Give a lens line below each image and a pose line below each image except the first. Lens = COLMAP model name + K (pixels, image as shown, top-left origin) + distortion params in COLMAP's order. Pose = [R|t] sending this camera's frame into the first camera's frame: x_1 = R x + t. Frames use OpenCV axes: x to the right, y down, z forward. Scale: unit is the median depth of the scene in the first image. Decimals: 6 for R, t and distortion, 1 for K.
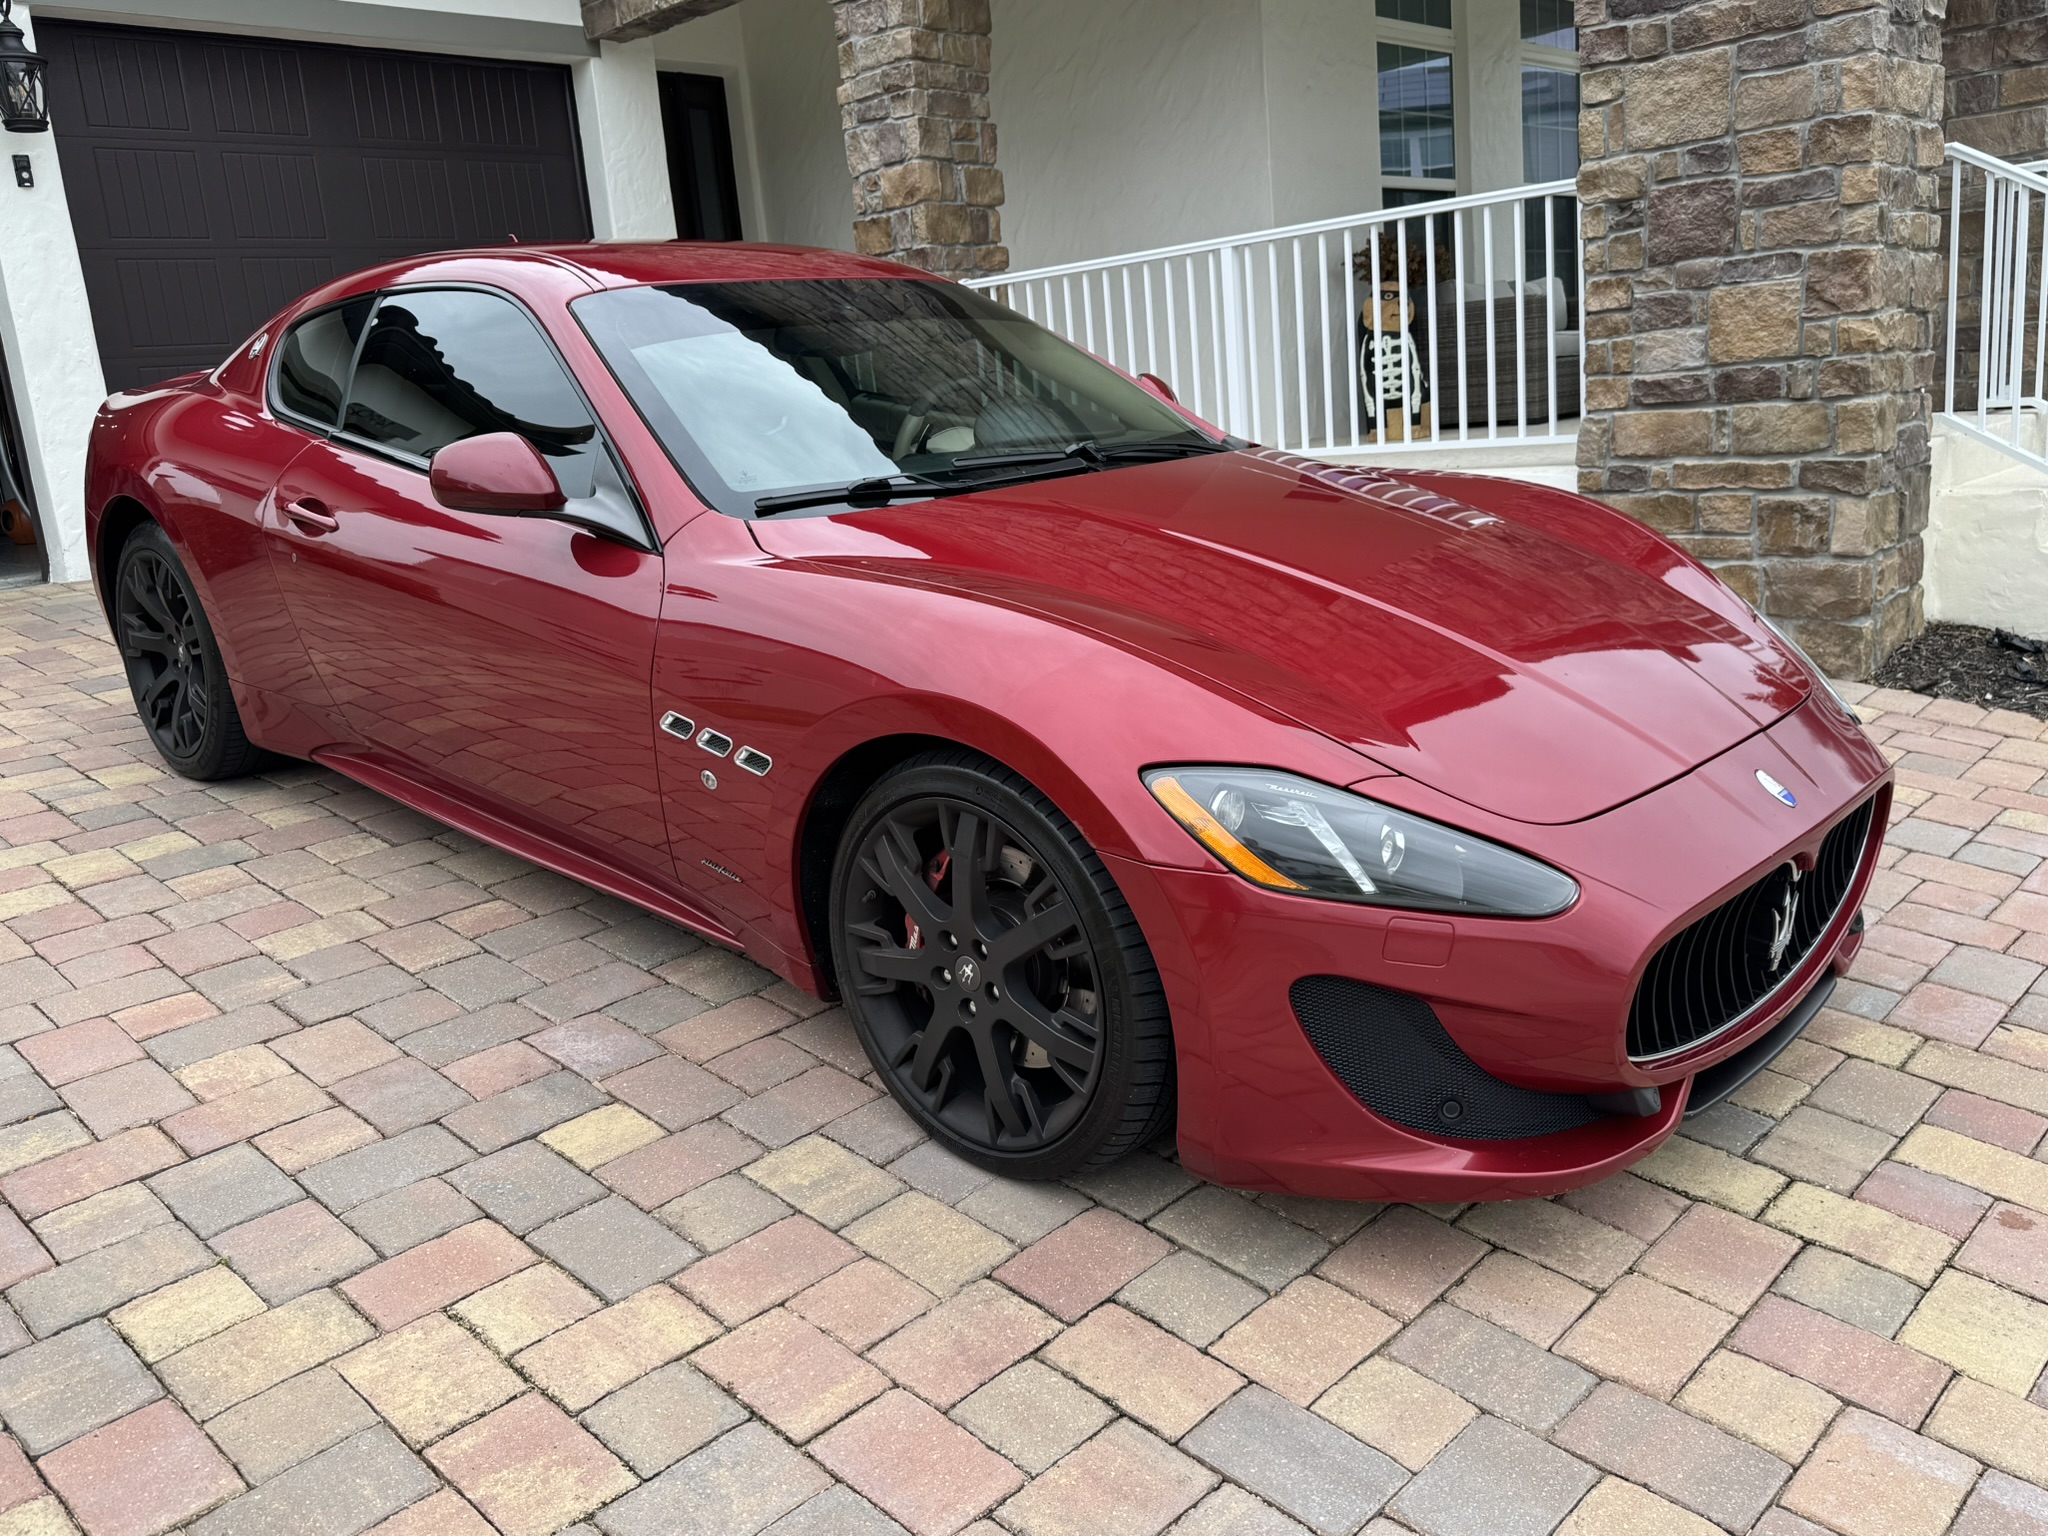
lens RADIAL K [[1653.6, 0, 1017.6], [0, 1653.6, 764.2], [0, 0, 1]] dist [0.044669, -0.076159]
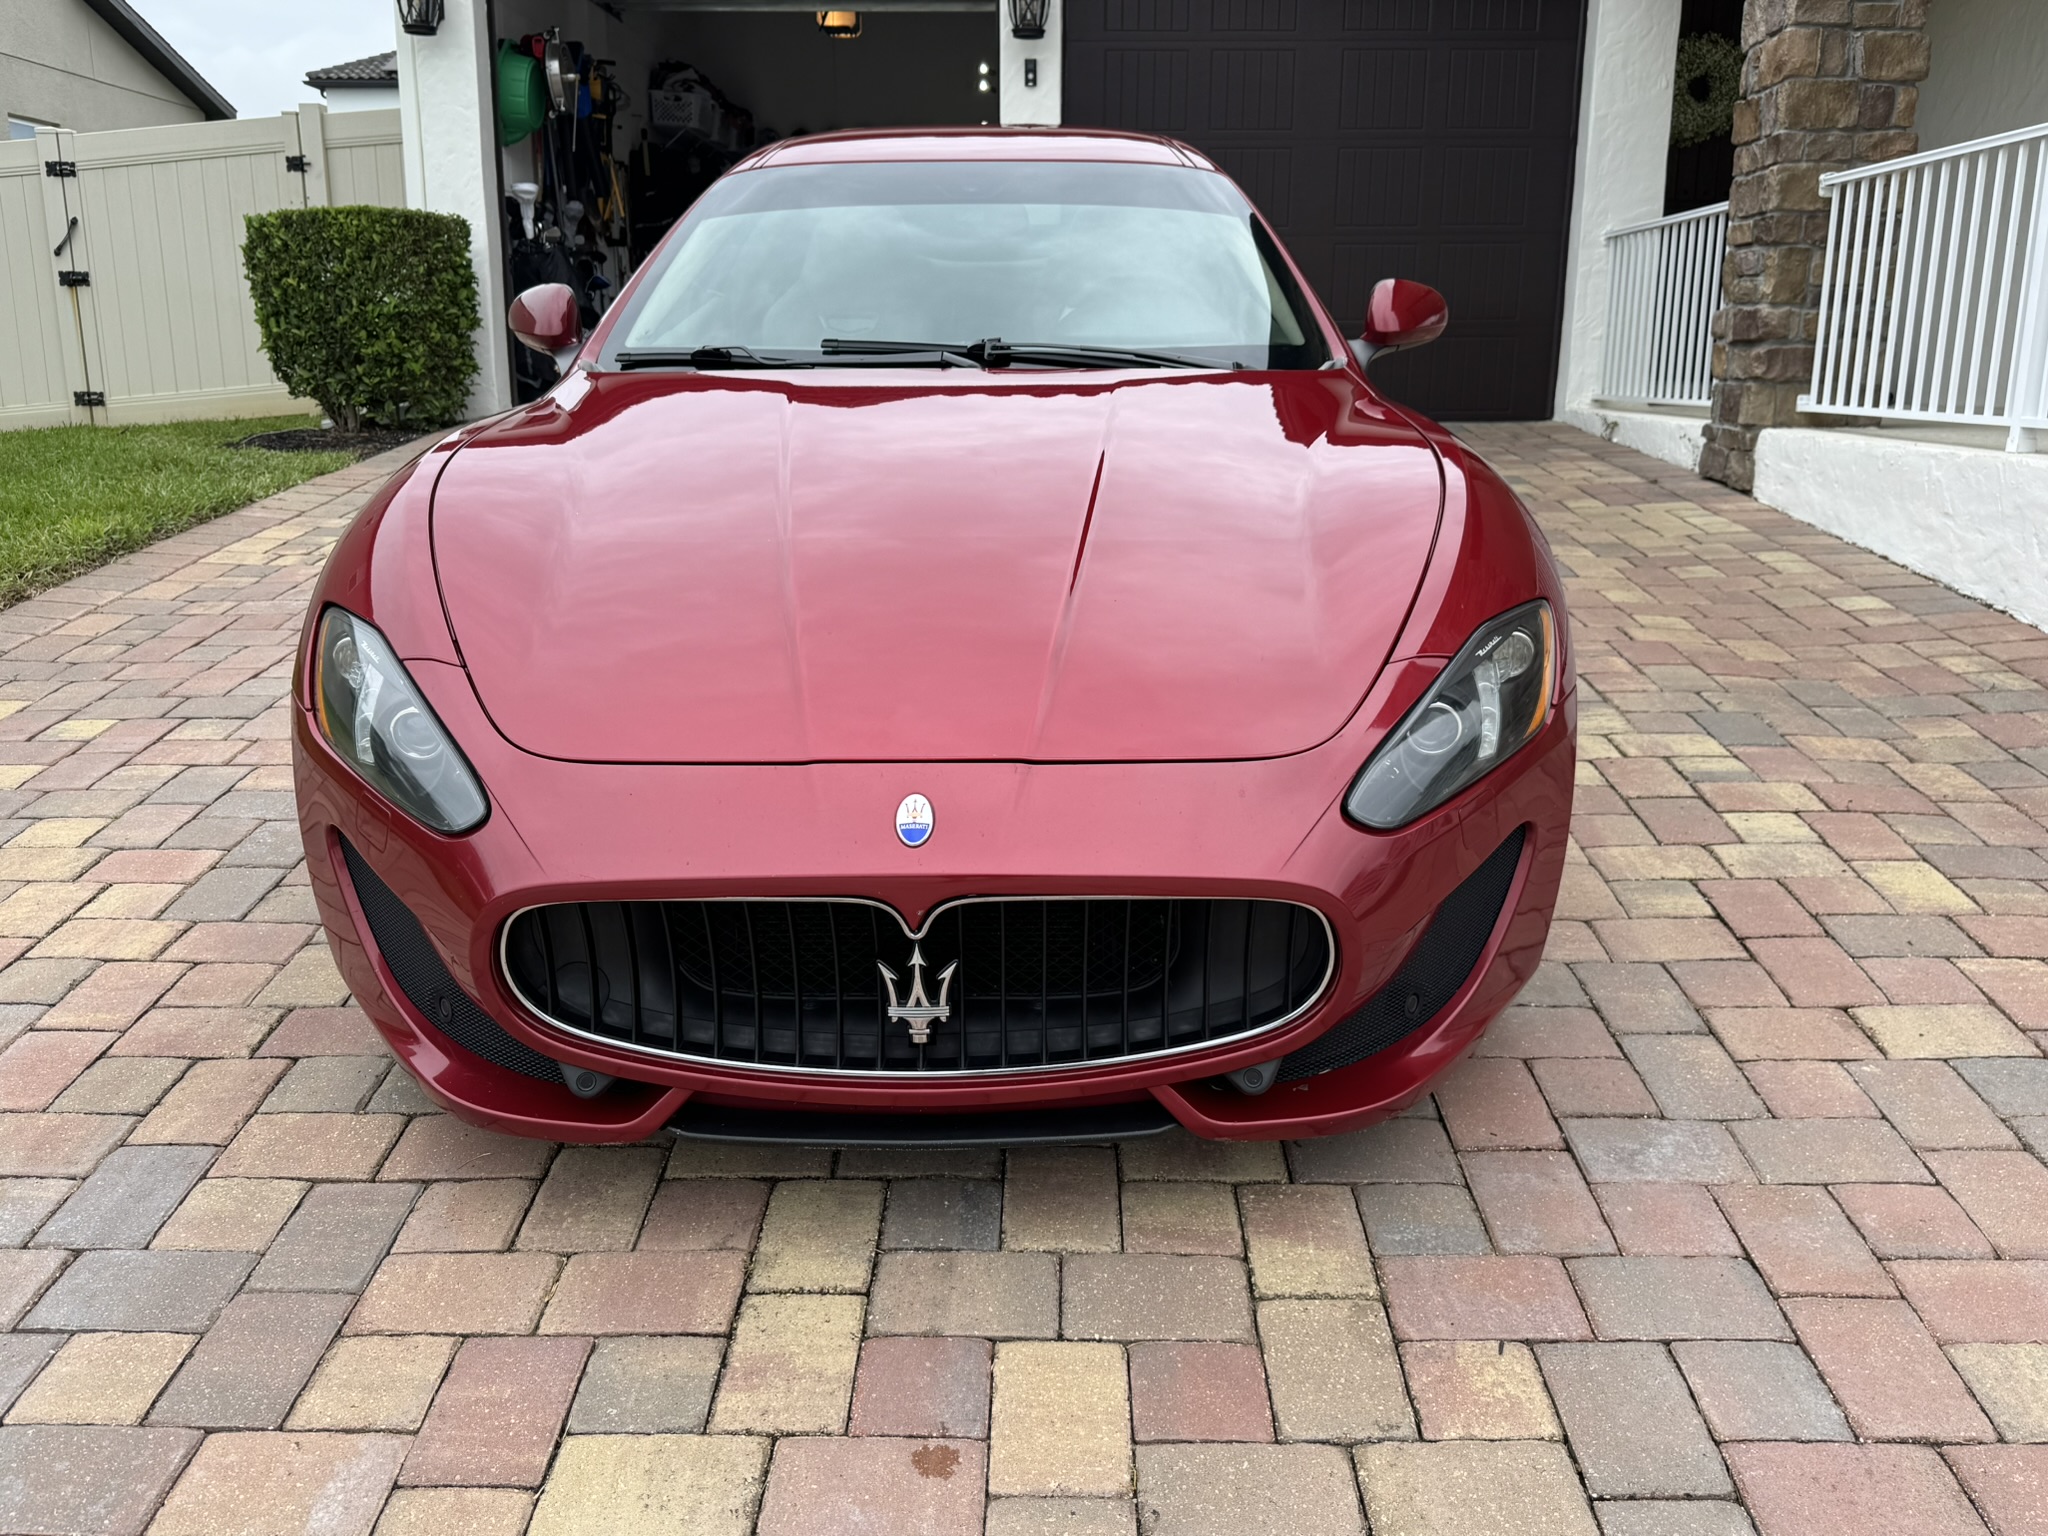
lens RADIAL K [[1653.6, 0, 1013.4], [0, 1653.6, 755.7], [0, 0, 1]] dist [0.044669, -0.076159]
pose [[0.675297, 0.254921, -0.692090, 0.489921], [-0.218656, 0.965380, 0.142234, -0.065210], [0.704389, 0.055280, 0.707658, 0.226091]]
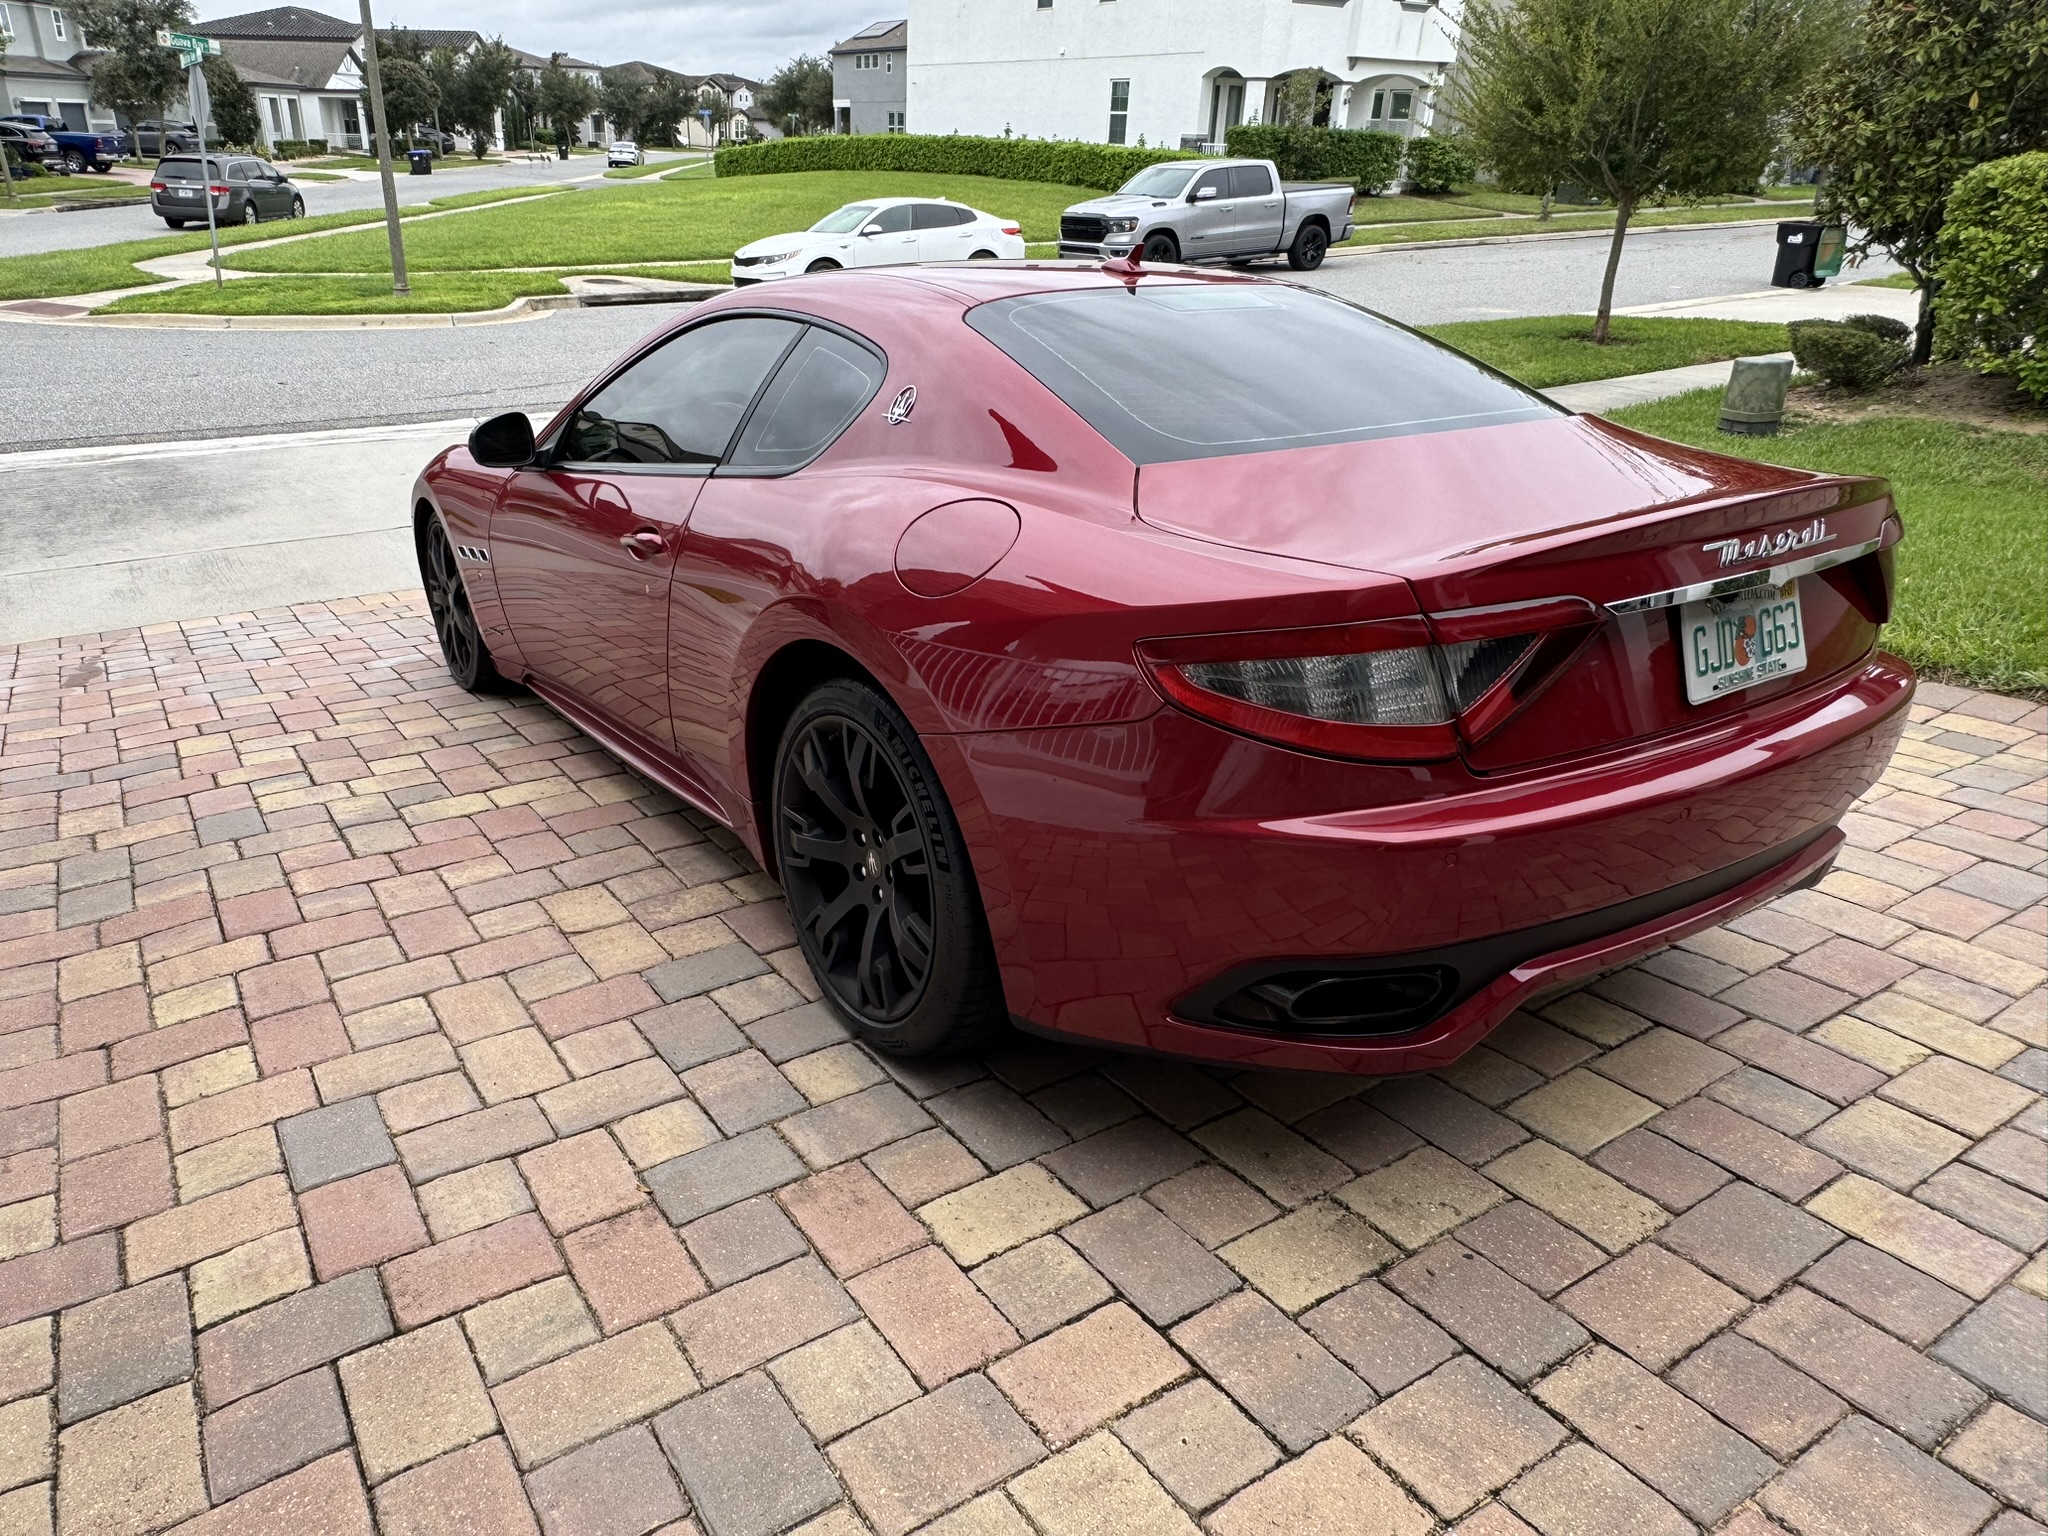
lens RADIAL K [[1342.5, 0, 935.6], [0, 1342.5, 771.2], [0, 0, 1]] dist [-0.004154, 0.000134]
pose [[-0.969159, -0.047932, 0.241729, -0.320651], [0.107328, 0.800891, 0.589113, -0.428892], [-0.221836, 0.596888, -0.771047, 1.409413]]
